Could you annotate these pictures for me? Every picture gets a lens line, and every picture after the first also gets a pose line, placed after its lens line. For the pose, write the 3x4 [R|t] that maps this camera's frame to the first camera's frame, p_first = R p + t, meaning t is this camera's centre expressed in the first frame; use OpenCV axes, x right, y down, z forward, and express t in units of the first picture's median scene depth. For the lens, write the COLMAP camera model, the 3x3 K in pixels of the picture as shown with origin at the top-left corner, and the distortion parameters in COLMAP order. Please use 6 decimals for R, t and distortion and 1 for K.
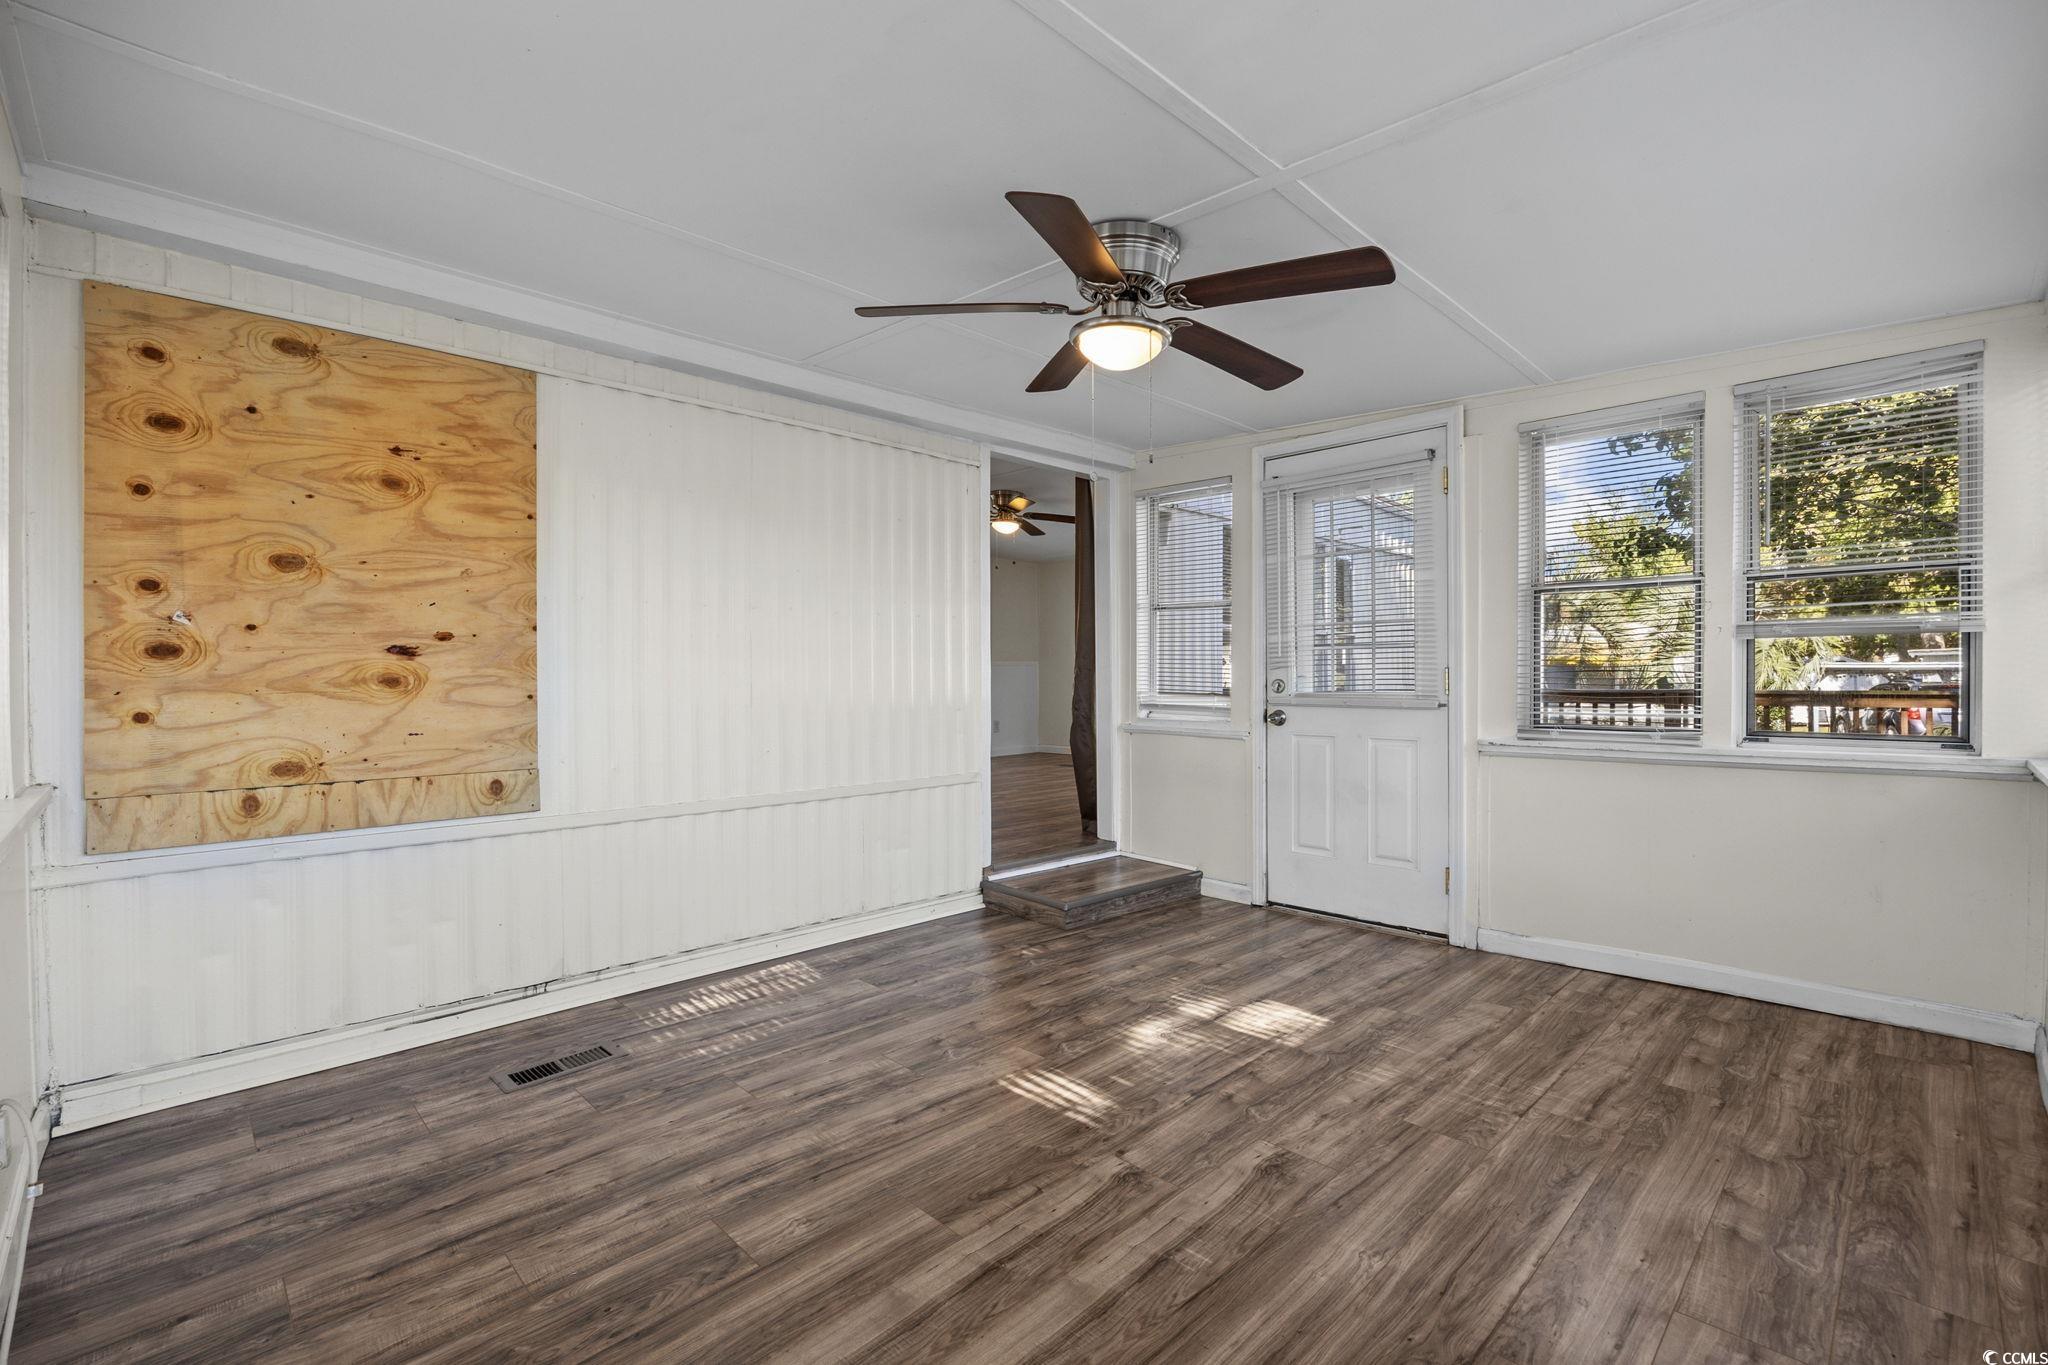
lens RADIAL K [[895.1, 0, 1026.0], [0, 895.1, 679.1], [0, 0, 1]] dist [0.013257, -0.004470]
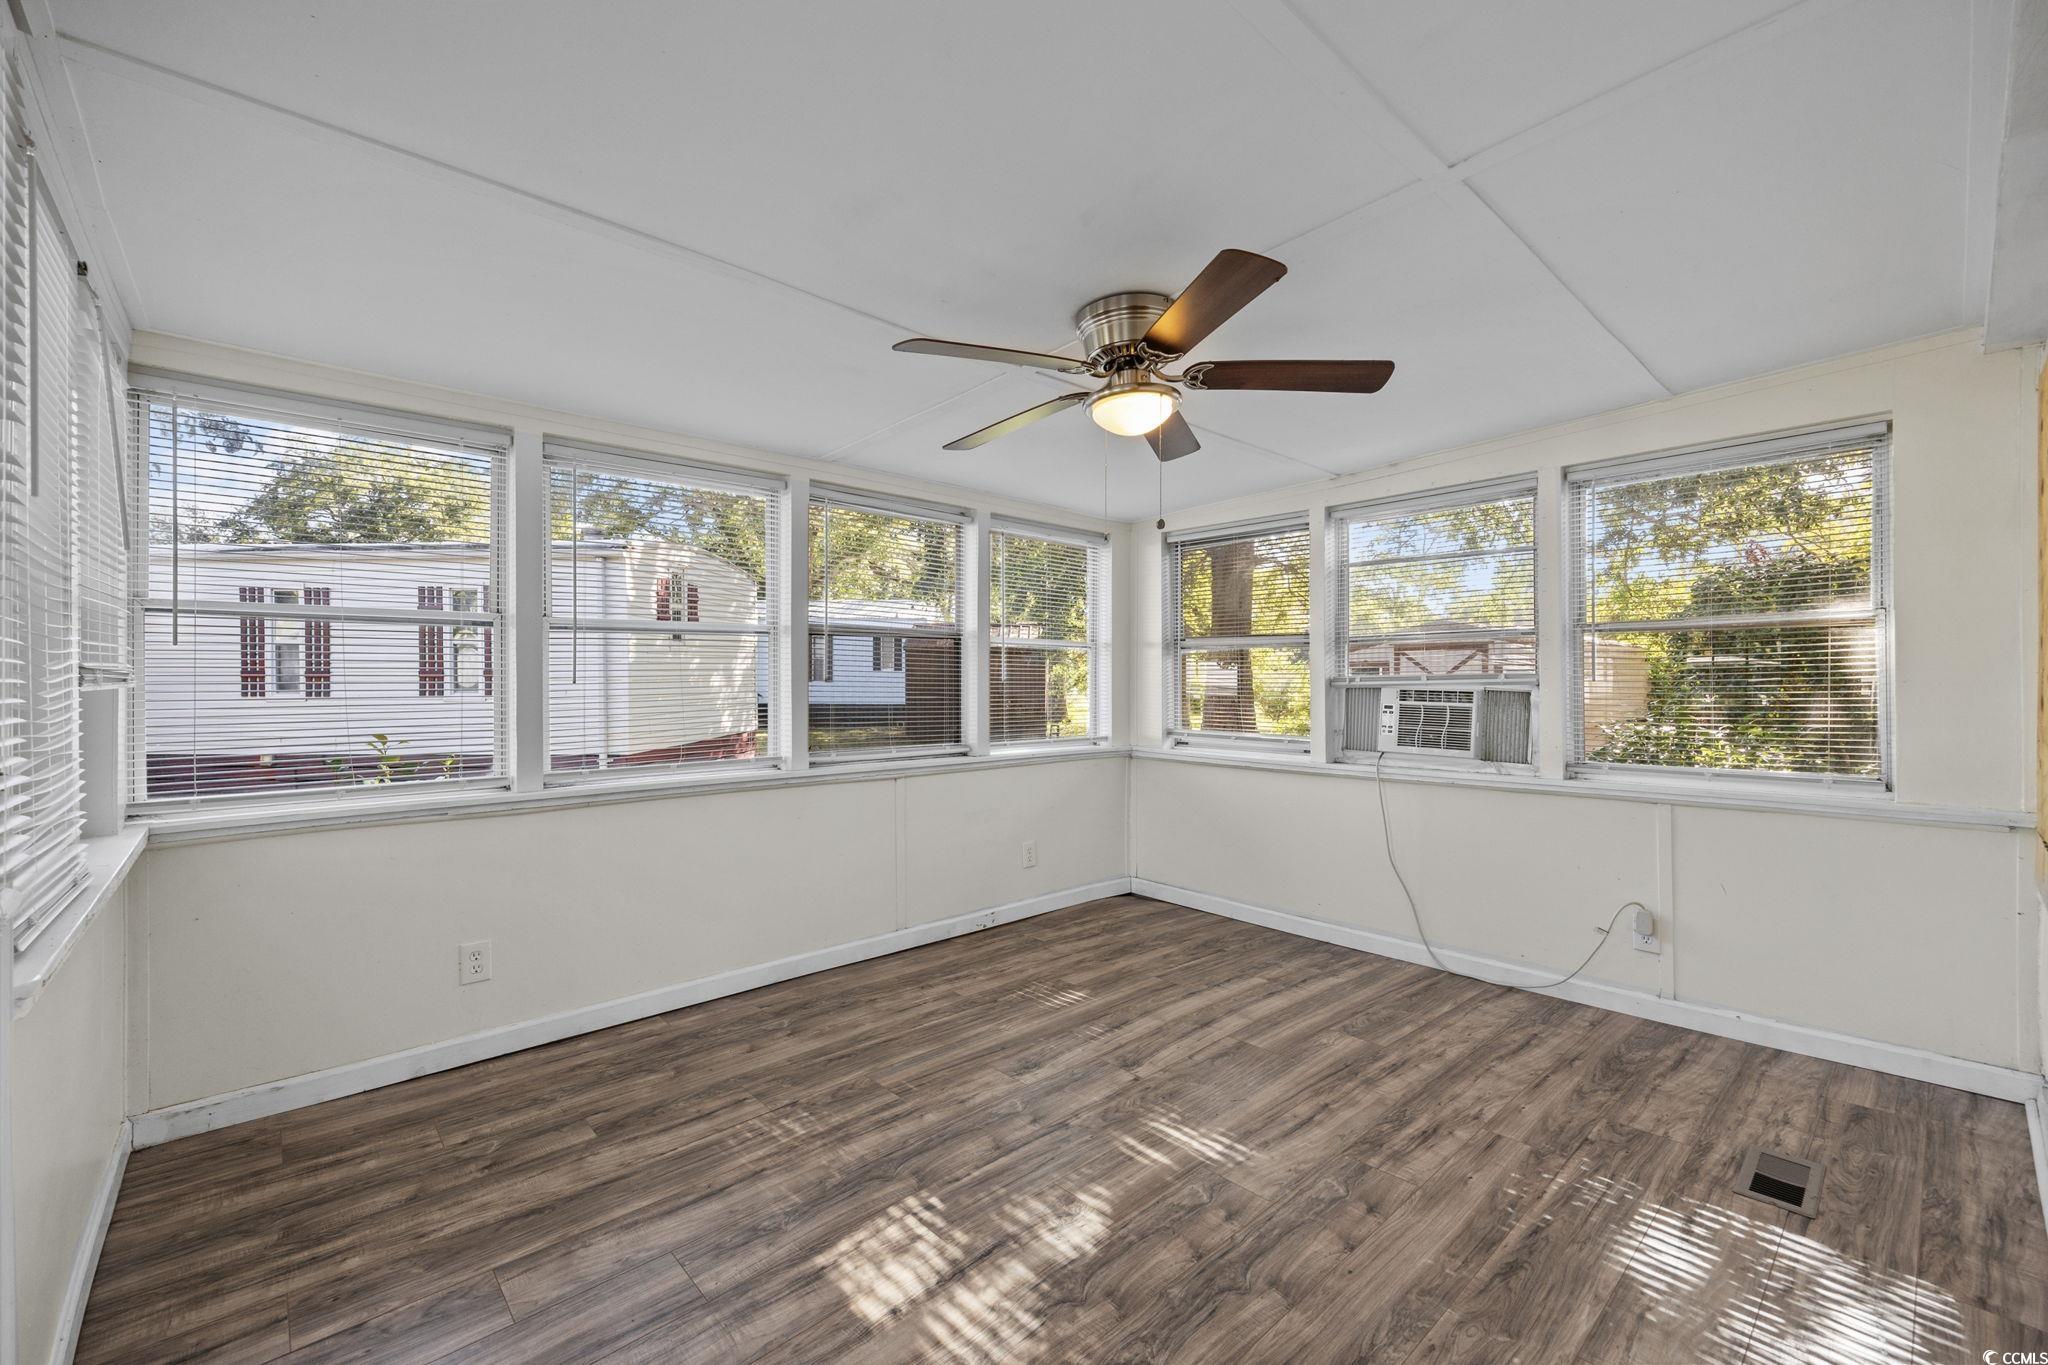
lens RADIAL K [[842.1, 0, 1021.4], [0, 842.1, 679.1], [0, 0, 1]] dist [-0.002450, -0.000171]
pose [[-0.999221, 0.006241, 0.038963, 0.205689], [0.006438, 0.999967, 0.004953, -0.071363], [-0.038931, 0.005200, -0.999228, 2.071763]]
